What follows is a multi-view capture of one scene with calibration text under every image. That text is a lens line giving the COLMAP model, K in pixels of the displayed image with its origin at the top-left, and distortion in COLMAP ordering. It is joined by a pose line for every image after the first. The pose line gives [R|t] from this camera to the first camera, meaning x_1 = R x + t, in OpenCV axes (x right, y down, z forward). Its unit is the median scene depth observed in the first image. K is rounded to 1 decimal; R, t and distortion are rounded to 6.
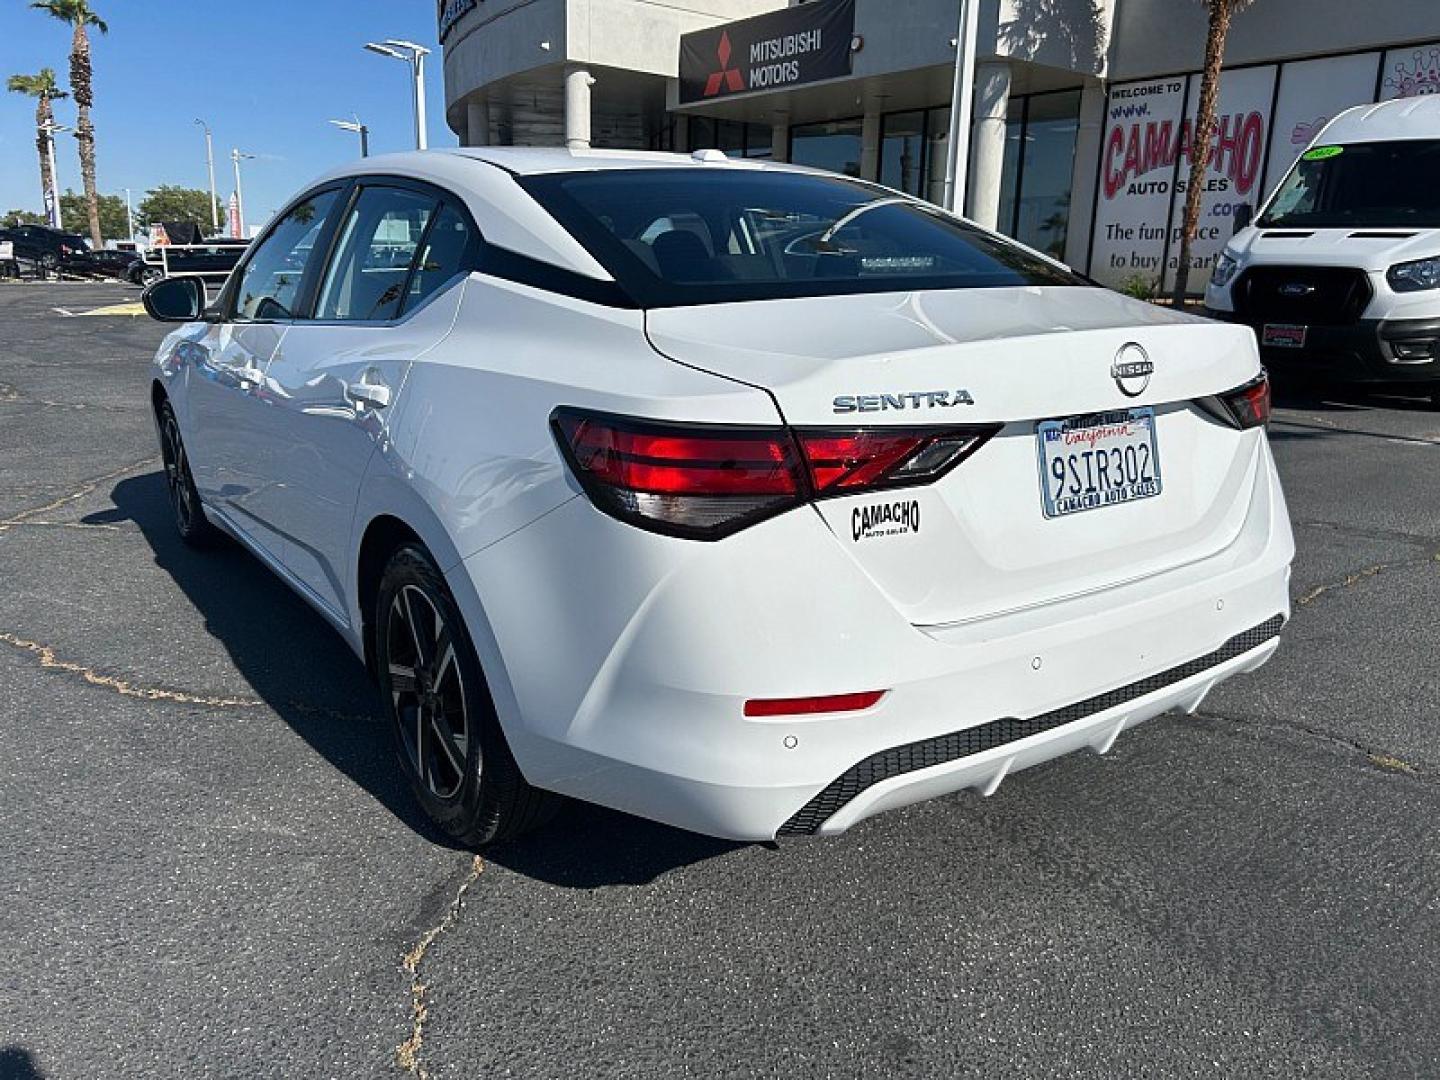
lens RADIAL K [[1111.3, 0, 720.0], [0, 1111.3, 540.0], [0, 0, 1]] dist [0.027948, 0.003812]
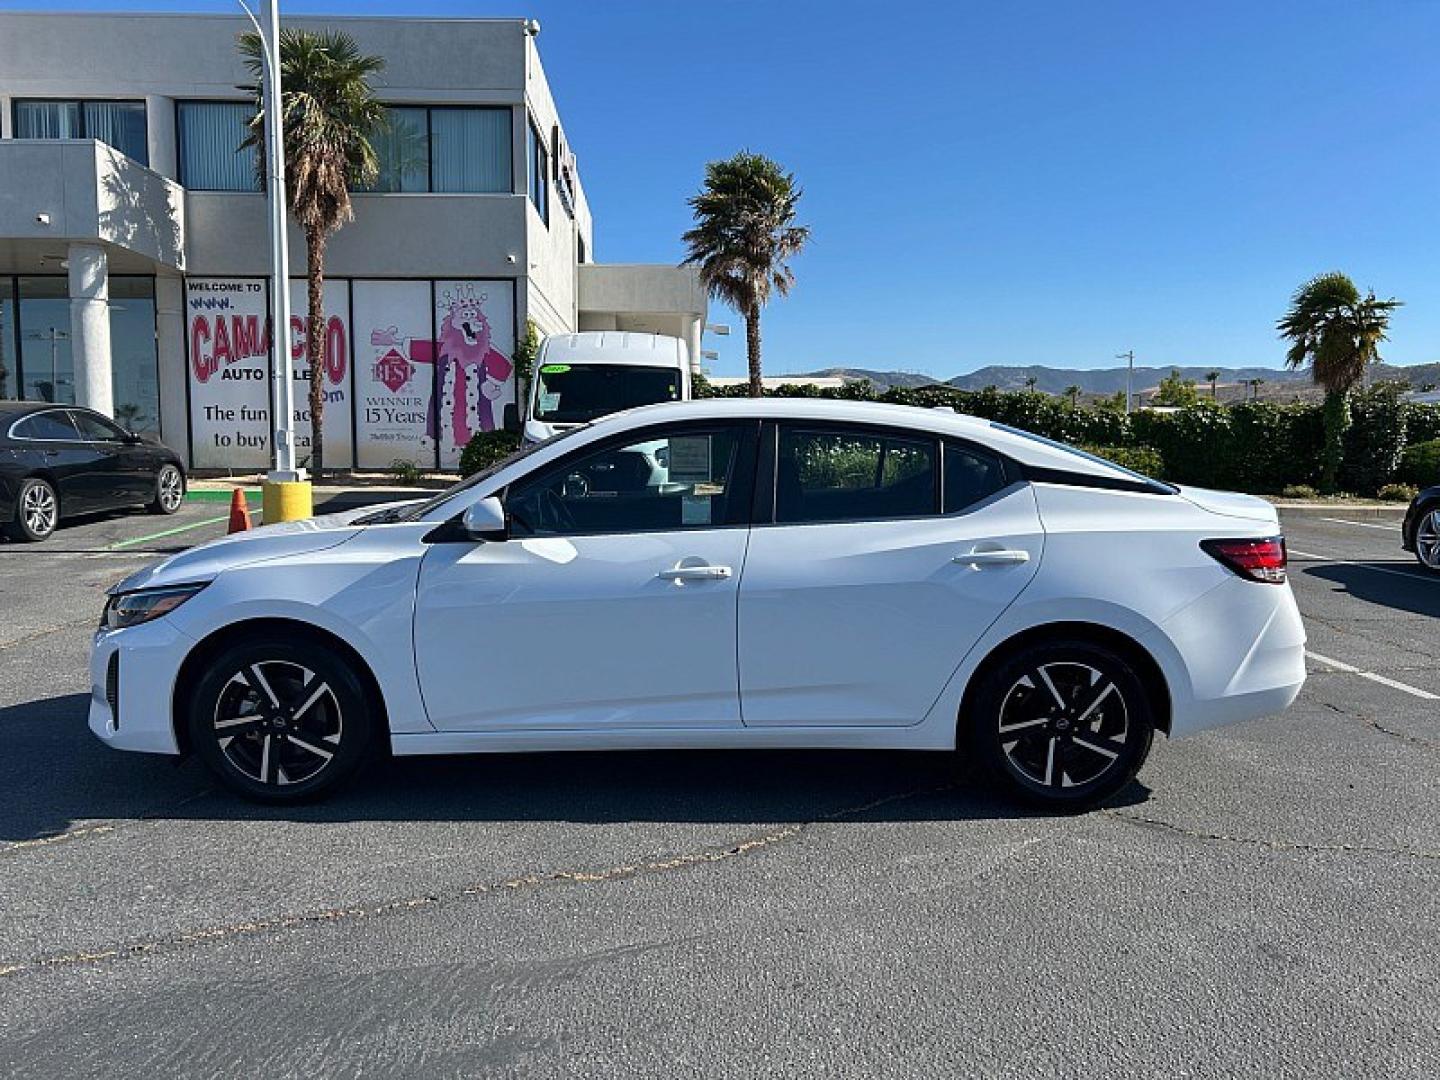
lens RADIAL K [[1111.3, 0, 720.0], [0, 1111.3, 540.0], [0, 0, 1]] dist [0.027948, 0.003812]
pose [[0.568514, -0.090579, 0.817672, -0.250961], [0.208863, 0.977246, -0.036962, -0.024011], [-0.795719, 0.191795, 0.574497, 0.050418]]
